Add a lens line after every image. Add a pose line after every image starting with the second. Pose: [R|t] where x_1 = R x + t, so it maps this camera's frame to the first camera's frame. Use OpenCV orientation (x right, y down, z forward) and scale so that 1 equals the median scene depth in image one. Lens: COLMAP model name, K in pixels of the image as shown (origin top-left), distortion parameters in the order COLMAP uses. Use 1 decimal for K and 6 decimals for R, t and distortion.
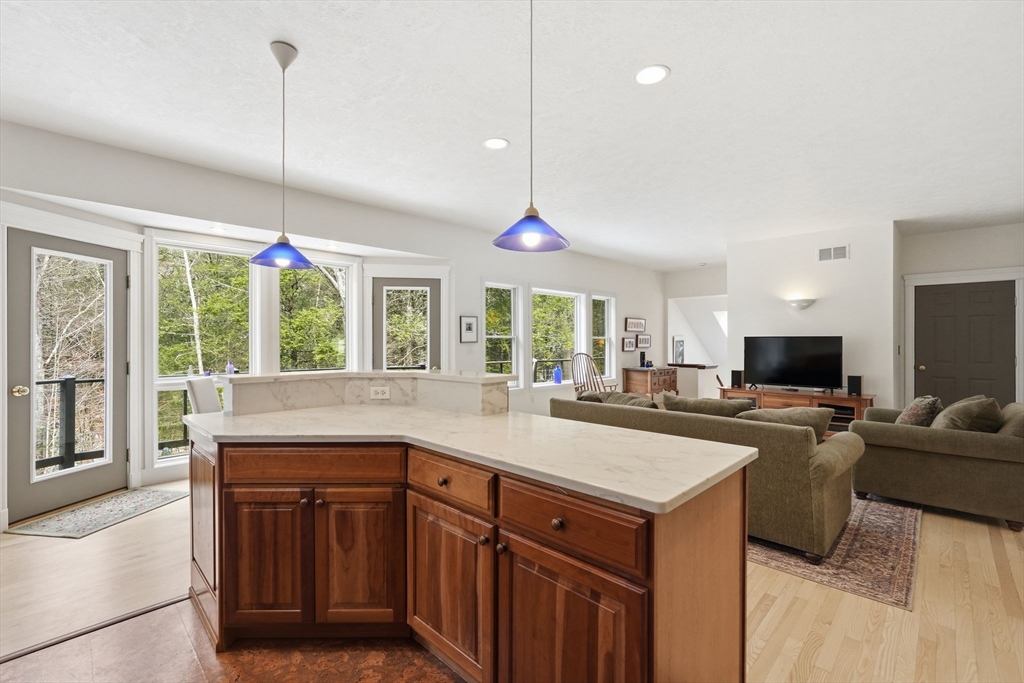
lens RADIAL K [[445.1, 0, 512.0], [0, 445.1, 341.5], [0, 0, 1]] dist [-0.001289, 0.000293]
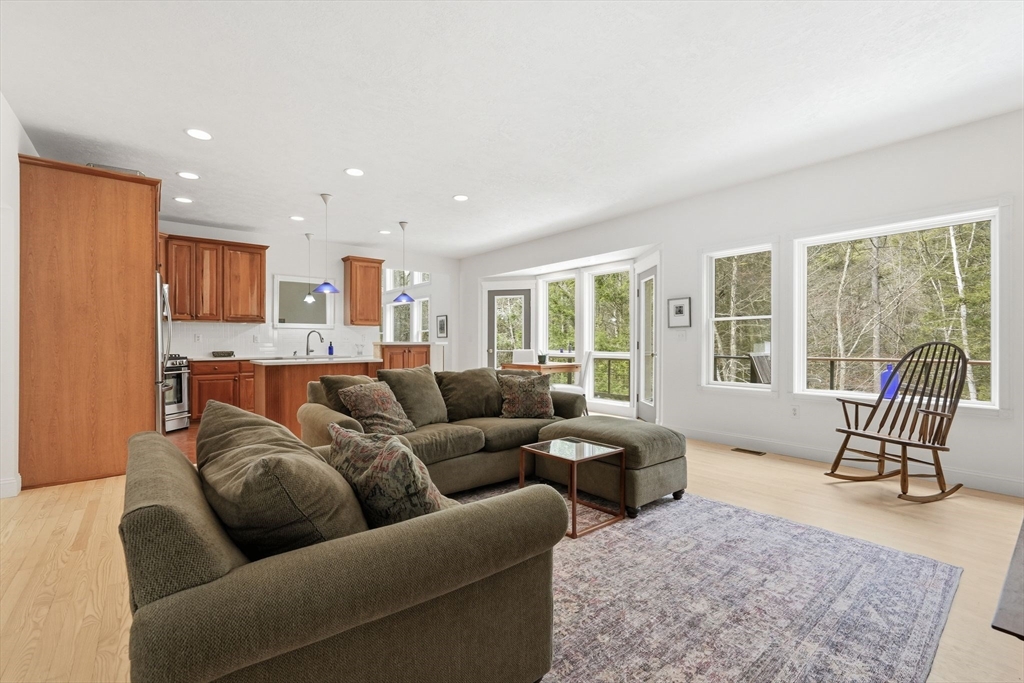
lens RADIAL K [[449.7, 0, 510.1], [0, 449.7, 342.0], [0, 0, 1]] dist [-0.008042, 0.000074]
pose [[-0.109117, -0.002318, -0.994026, 0.853733], [0.000026, 0.999997, -0.002335, 0.034336], [0.994029, -0.000280, -0.109116, 0.768267]]
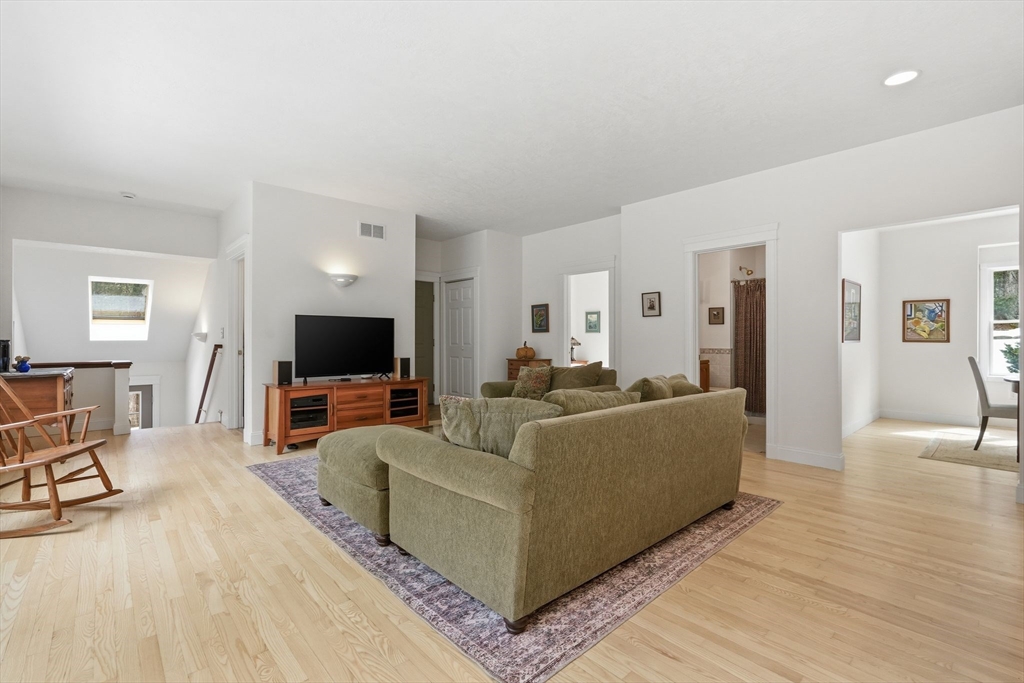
lens RADIAL K [[454.9, 0, 509.6], [0, 454.9, 339.0], [0, 0, 1]] dist [-0.007066, 0.000124]
pose [[0.060869, -0.000049, 0.998146, -0.230042], [-0.004679, 0.999989, 0.000334, 0.030637], [-0.998135, -0.004691, 0.060868, 0.668556]]
